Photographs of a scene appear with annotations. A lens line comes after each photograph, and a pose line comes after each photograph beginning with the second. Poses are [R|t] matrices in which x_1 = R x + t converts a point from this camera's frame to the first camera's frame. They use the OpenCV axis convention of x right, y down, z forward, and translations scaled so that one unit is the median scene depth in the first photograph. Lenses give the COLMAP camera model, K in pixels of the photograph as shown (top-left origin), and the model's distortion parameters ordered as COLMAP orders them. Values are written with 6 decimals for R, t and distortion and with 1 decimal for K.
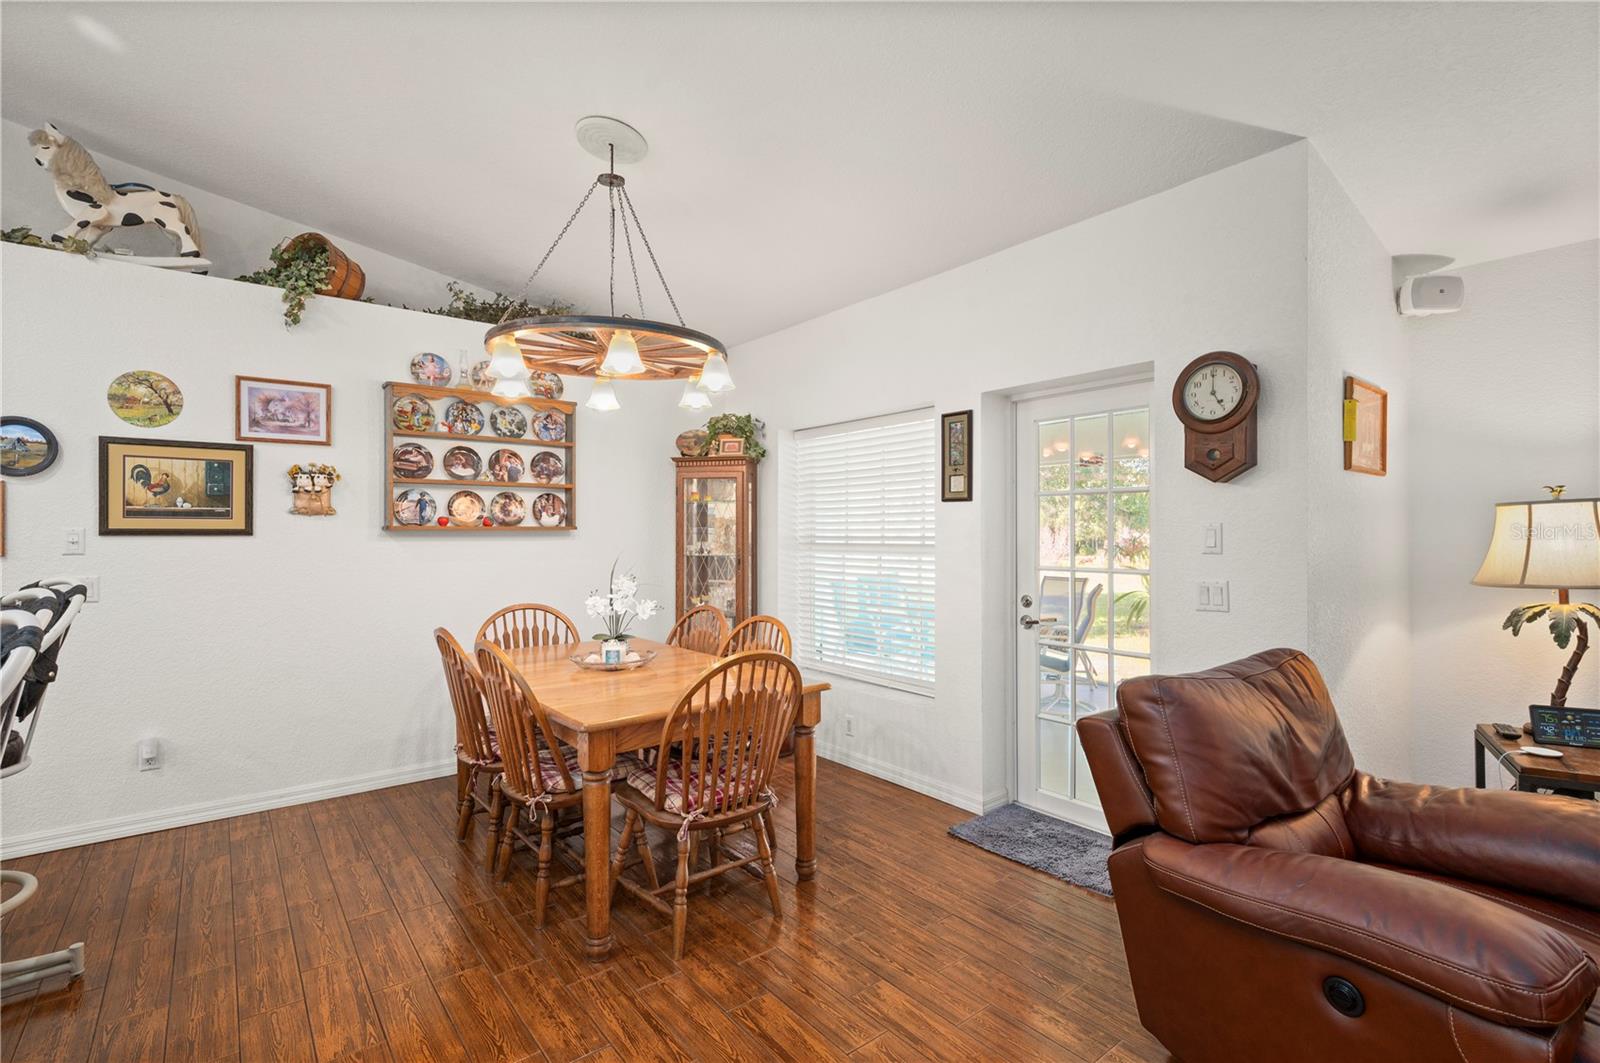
lens RADIAL K [[739.6, 0, 799.1], [0, 739.6, 529.9], [0, 0, 1]] dist [0.001763, -0.000242]
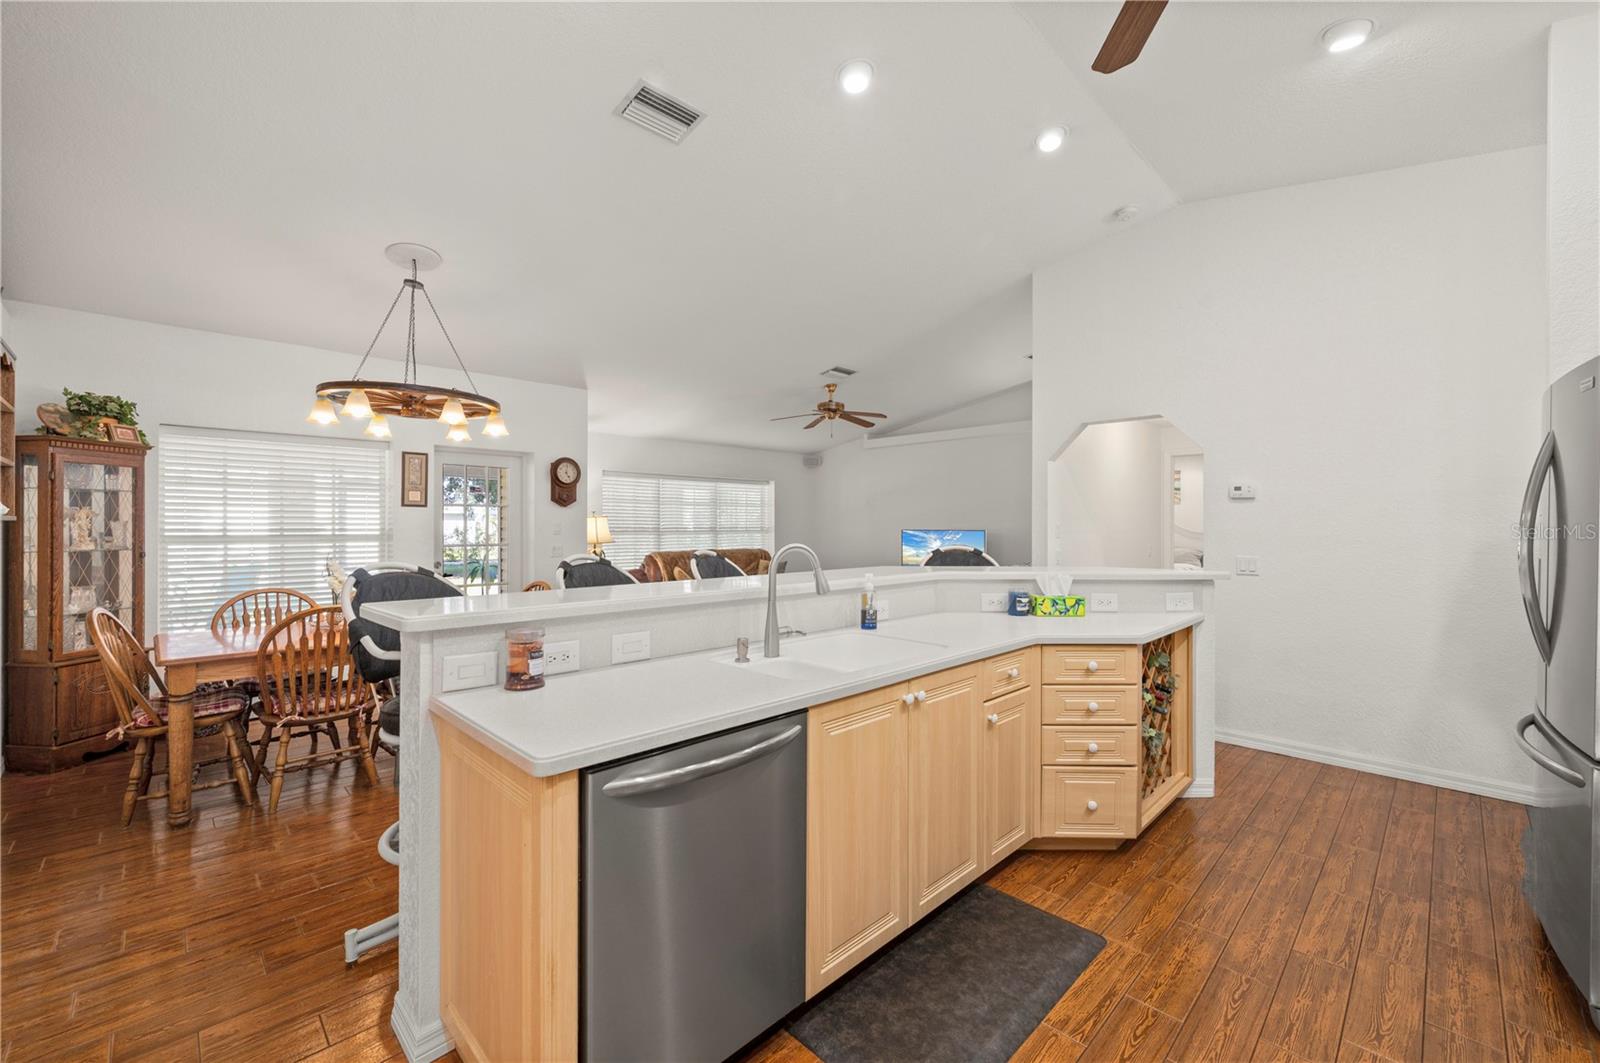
lens RADIAL K [[648.7, 0, 800.0], [0, 648.7, 531.5], [0, 0, 1]] dist [0.001321, 0.000139]
pose [[-0.112654, -0.004789, 0.993623, -1.334261], [-0.005949, 0.999974, 0.004145, 0.005644], [-0.993616, -0.005444, -0.112680, 0.318343]]
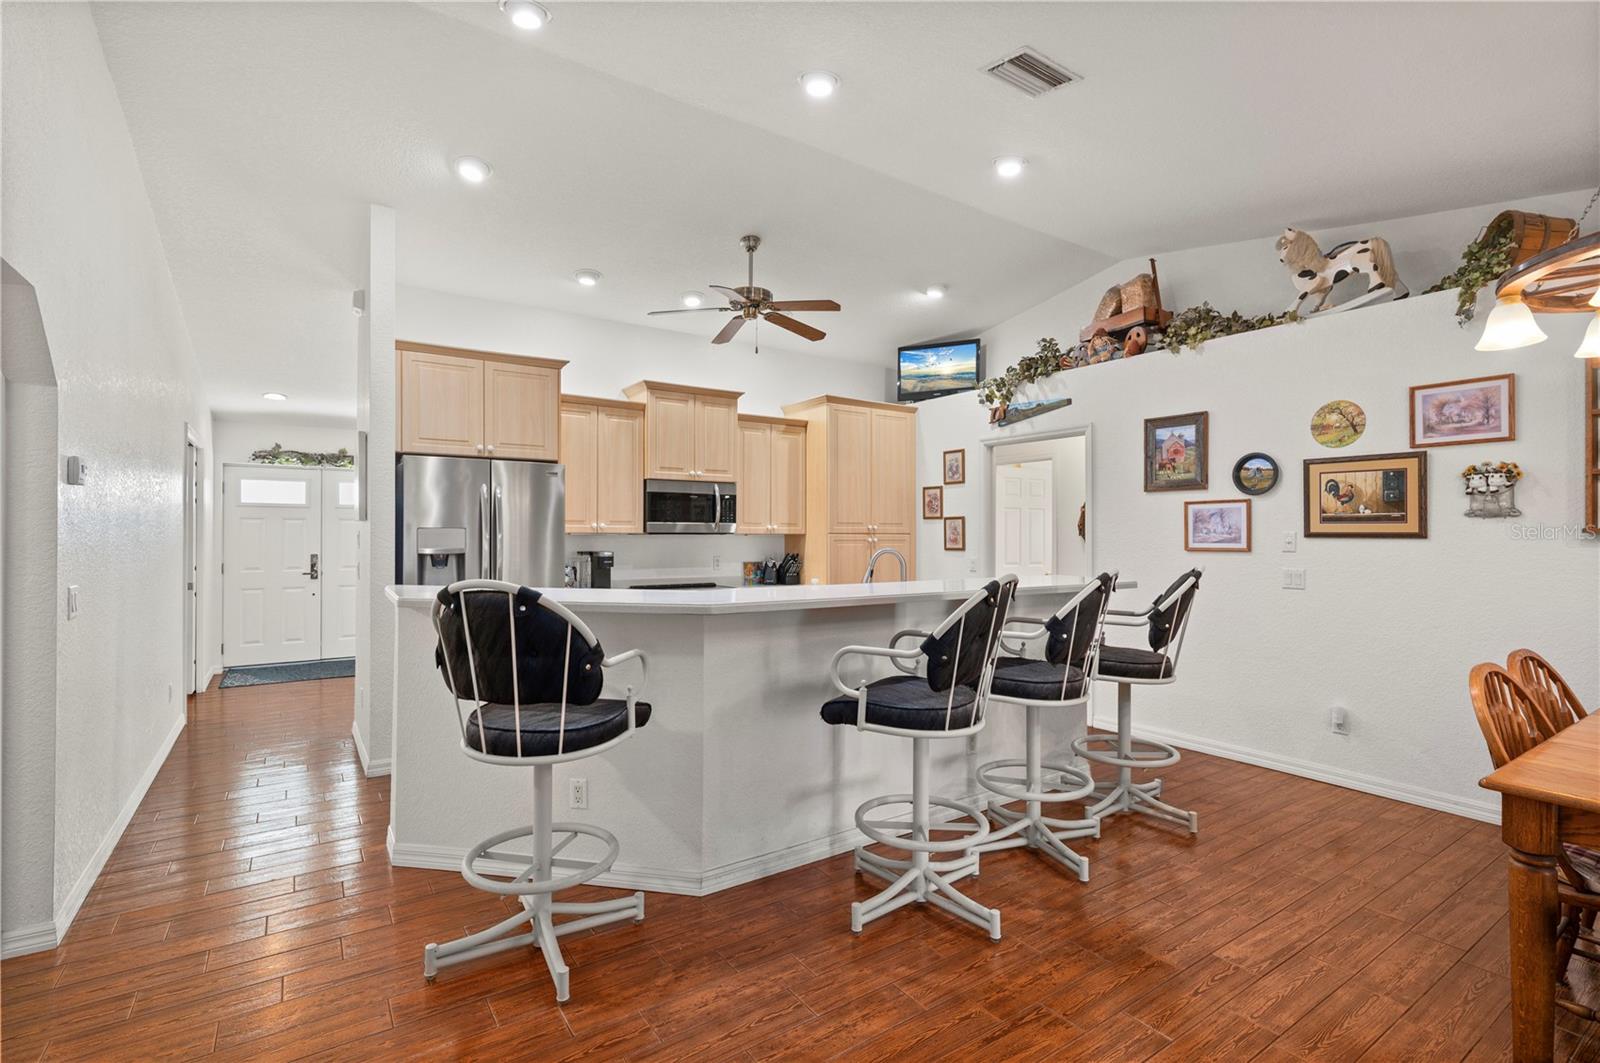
lens RADIAL K [[740.2, 0, 800.0], [0, 740.2, 531.5], [0, 0, 1]] dist [0.002288, 0.000079]
pose [[-0.072333, -0.001623, -0.997379, 0.354581], [0.000774, 0.999998, -0.001683, -0.001072], [0.997380, -0.000894, -0.072331, 0.202390]]
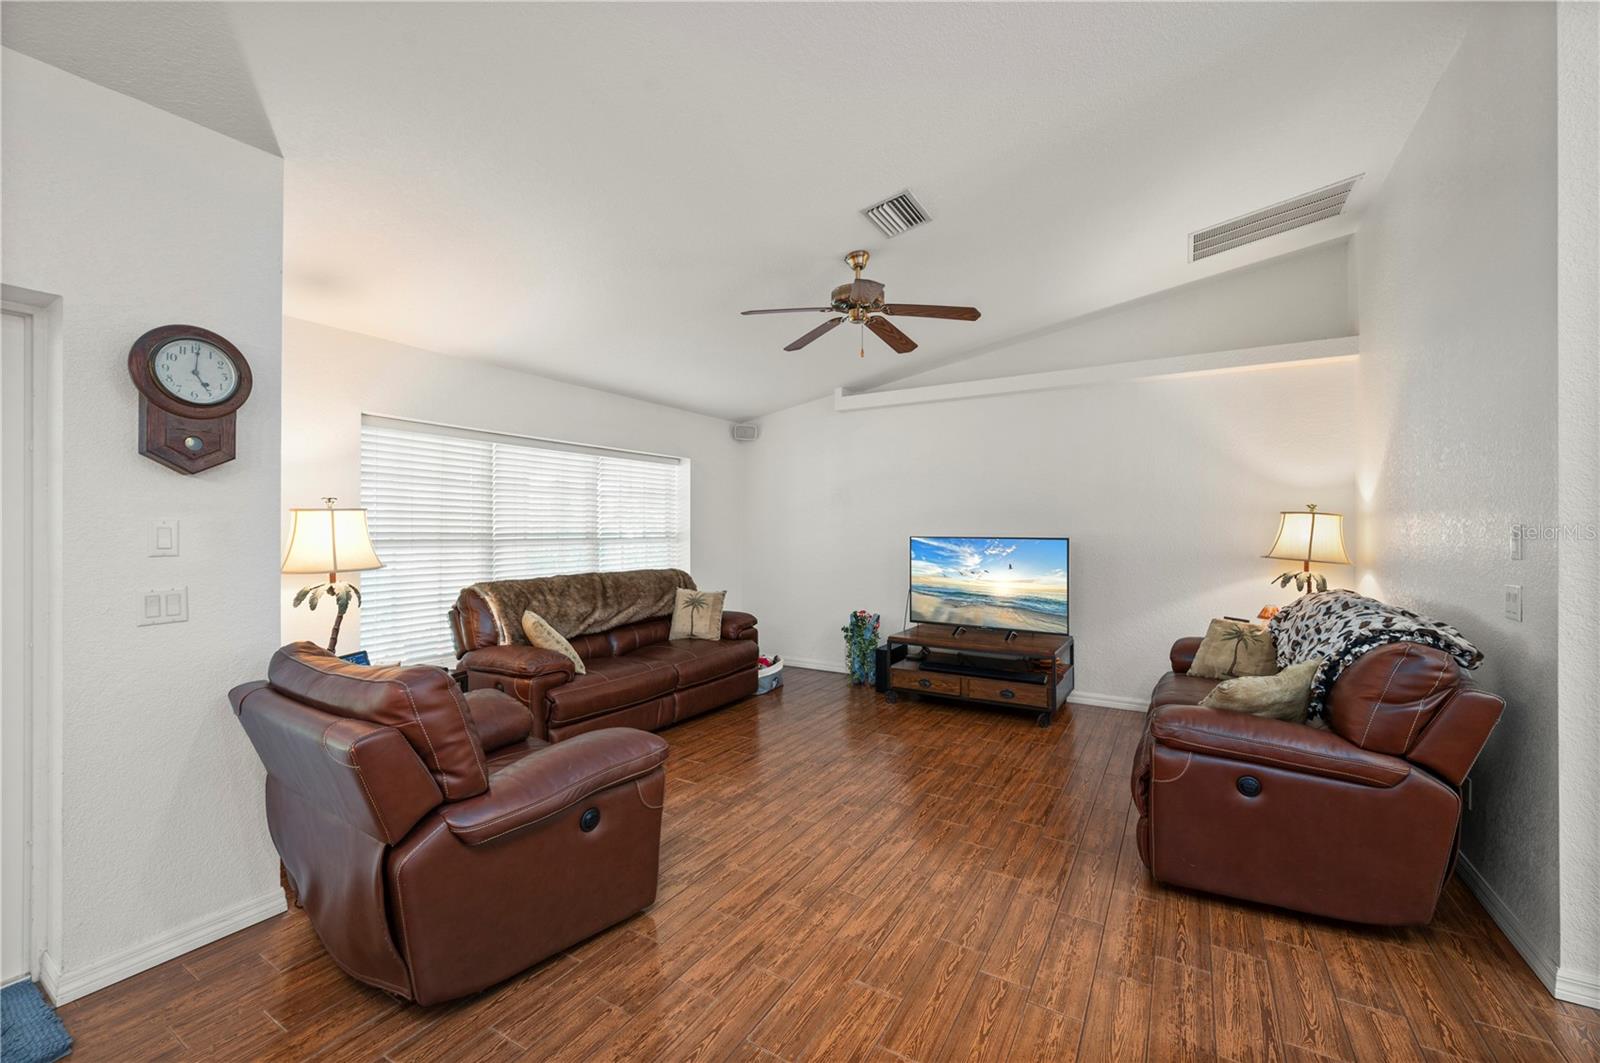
lens RADIAL K [[637.1, 0, 800.0], [0, 637.1, 531.5], [0, 0, 1]] dist [-0.006406, -0.000060]
pose [[-0.347813, 0.002628, 0.937560, -0.290416], [-0.004184, 0.999982, -0.004355, 0.003026], [-0.937555, -0.005438, -0.347796, 0.428981]]
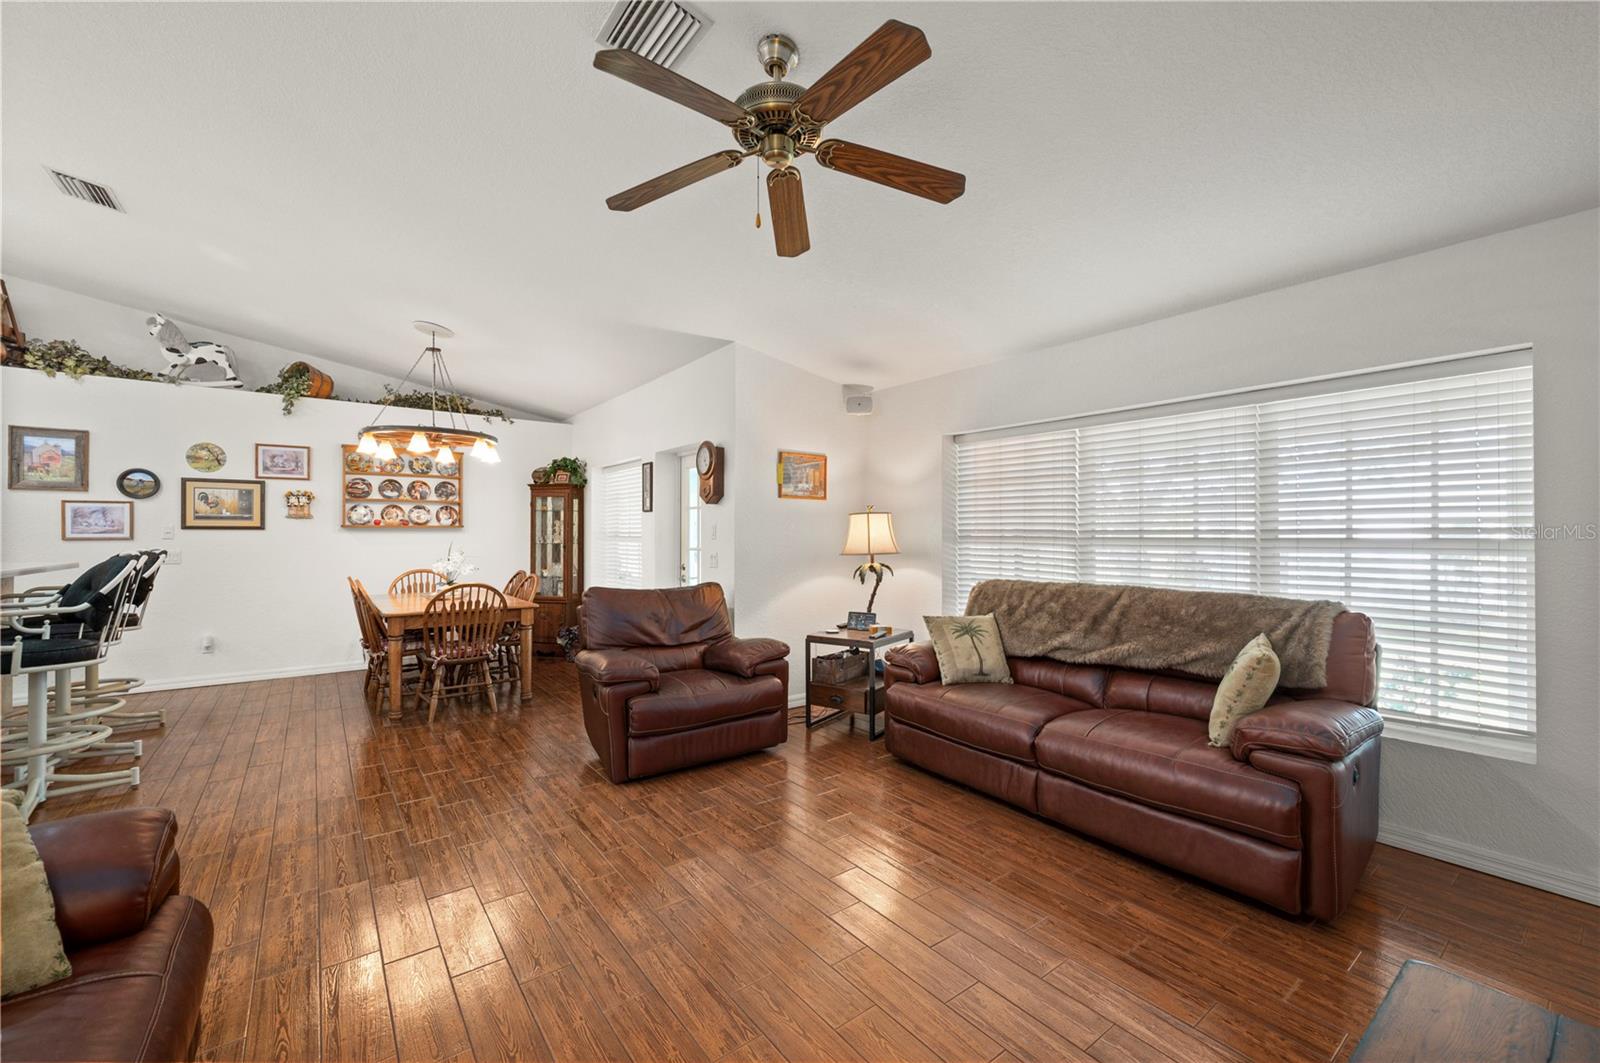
lens RADIAL K [[640.8, 0, 801.1], [0, 640.8, 530.7], [0, 0, 1]] dist [0.000134, 0.000249]
pose [[0.999759, 0.003062, -0.021727, 0.632932], [-0.003055, 0.999995, 0.000354, 0.005408], [0.021728, -0.000287, 0.999764, -0.568590]]
